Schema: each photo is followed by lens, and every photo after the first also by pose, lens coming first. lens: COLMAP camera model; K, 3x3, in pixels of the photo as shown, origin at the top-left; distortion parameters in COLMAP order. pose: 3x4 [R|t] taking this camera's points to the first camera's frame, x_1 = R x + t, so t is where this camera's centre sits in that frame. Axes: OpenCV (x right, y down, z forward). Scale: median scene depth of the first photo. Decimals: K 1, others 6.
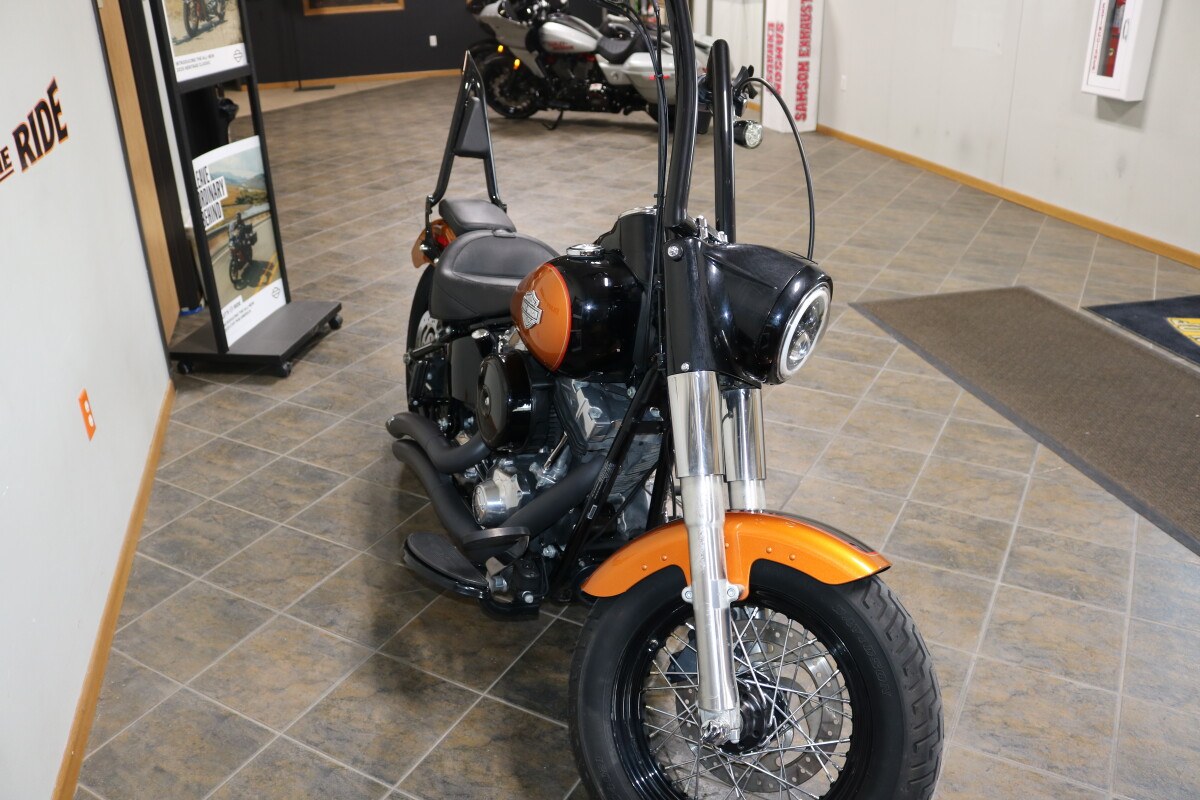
lens RADIAL K [[992.5, 0, 600.0], [0, 992.5, 400.0], [0, 0, 1]] dist [-0.160624, 0.128448]
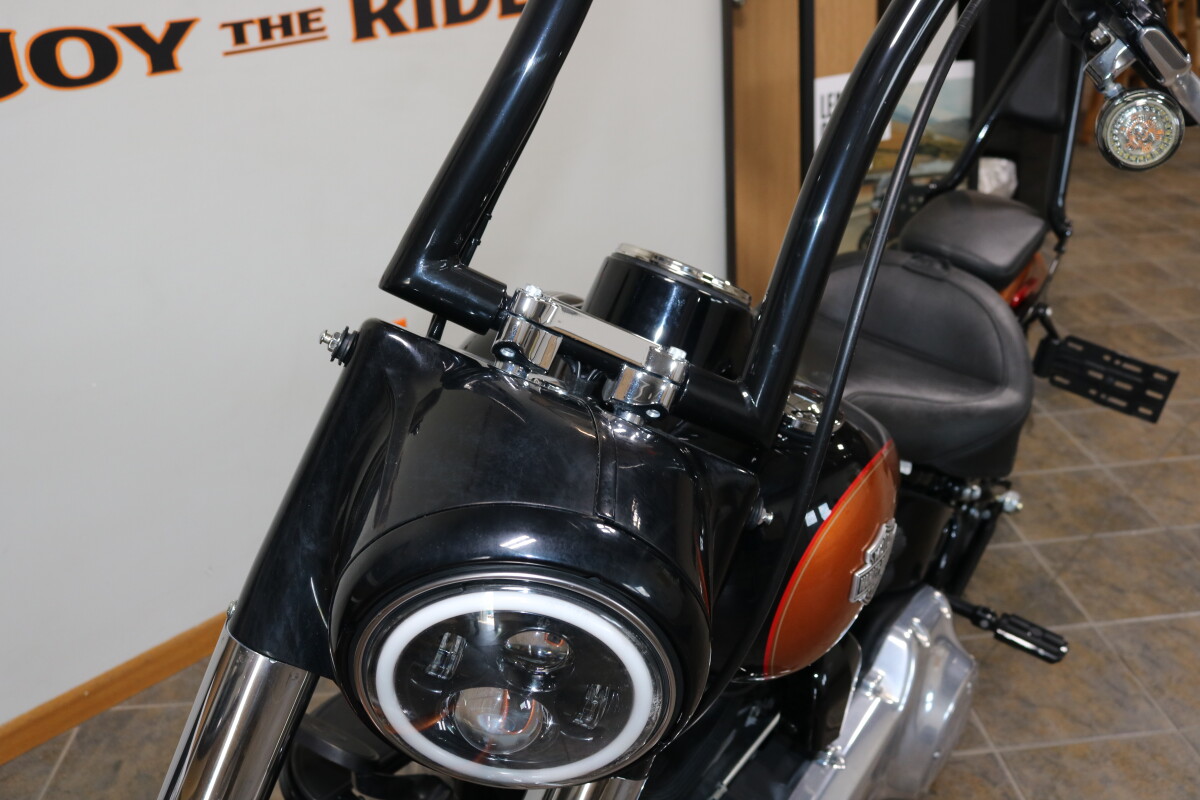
lens RADIAL K [[1179.3, 0, 585.8], [0, 1179.3, 404.8], [0, 0, 1]] dist [-0.144704, 0.140488]
pose [[0.537085, 0.323701, -0.778946, 0.274040], [-0.313643, 0.933866, 0.171822, -0.130646], [0.783050, 0.152028, 0.603092, 0.428874]]
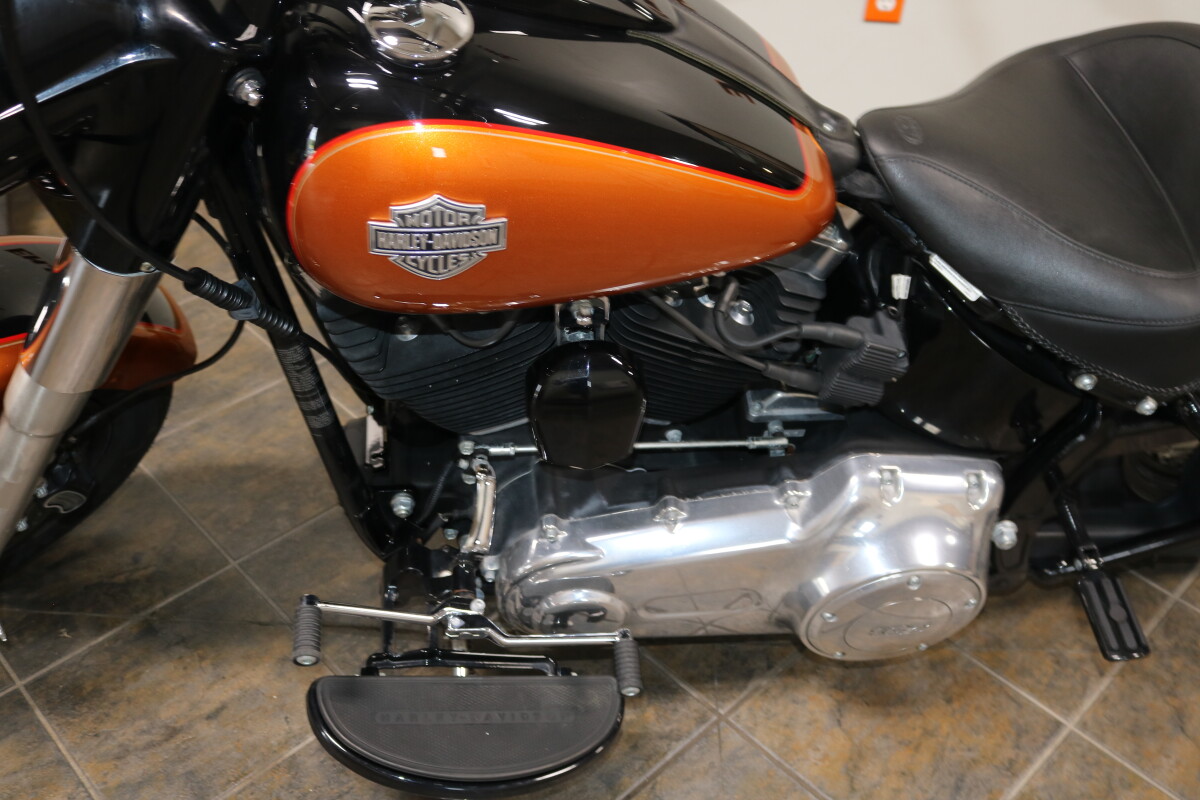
lens RADIAL K [[1179.3, 0, 585.8], [0, 1179.3, 404.8], [0, 0, 1]] dist [-0.144704, 0.140488]
pose [[-0.293288, 0.615526, -0.731512, 0.298318], [-0.421546, 0.603499, 0.676822, -0.238700], [0.858068, 0.506870, 0.082474, 0.714710]]
